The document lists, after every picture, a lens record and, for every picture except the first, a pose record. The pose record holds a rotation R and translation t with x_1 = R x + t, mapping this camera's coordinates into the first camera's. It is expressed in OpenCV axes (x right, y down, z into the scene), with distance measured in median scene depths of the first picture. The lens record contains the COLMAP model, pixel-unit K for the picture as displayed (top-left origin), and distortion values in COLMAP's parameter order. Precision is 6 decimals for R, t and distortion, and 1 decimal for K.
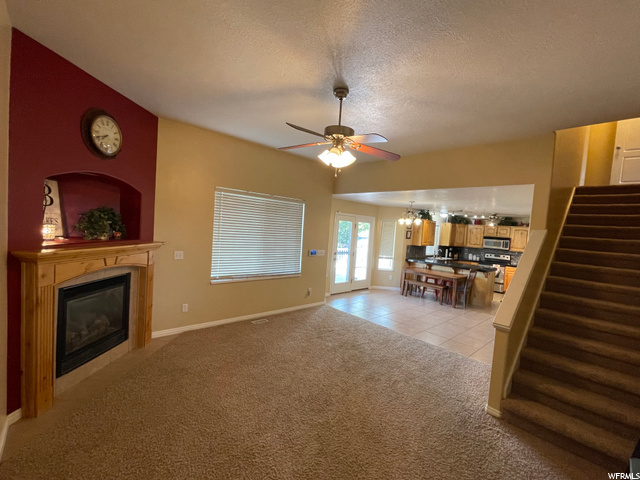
lens RADIAL K [[286.3, 0, 320.3], [0, 286.3, 239.1], [0, 0, 1]] dist [0.000038, -0.000002]
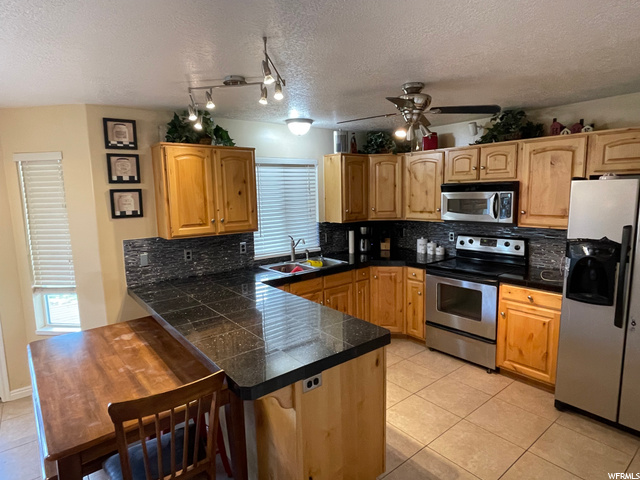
lens RADIAL K [[370.8, 0, 319.5], [0, 370.8, 240.9], [0, 0, 1]] dist [0.000929, -0.000009]
pose [[0.991504, -0.075991, -0.105569, 0.478222], [0.085131, 0.992741, 0.084955, 0.006179], [0.098347, -0.093221, 0.990776, 0.578607]]
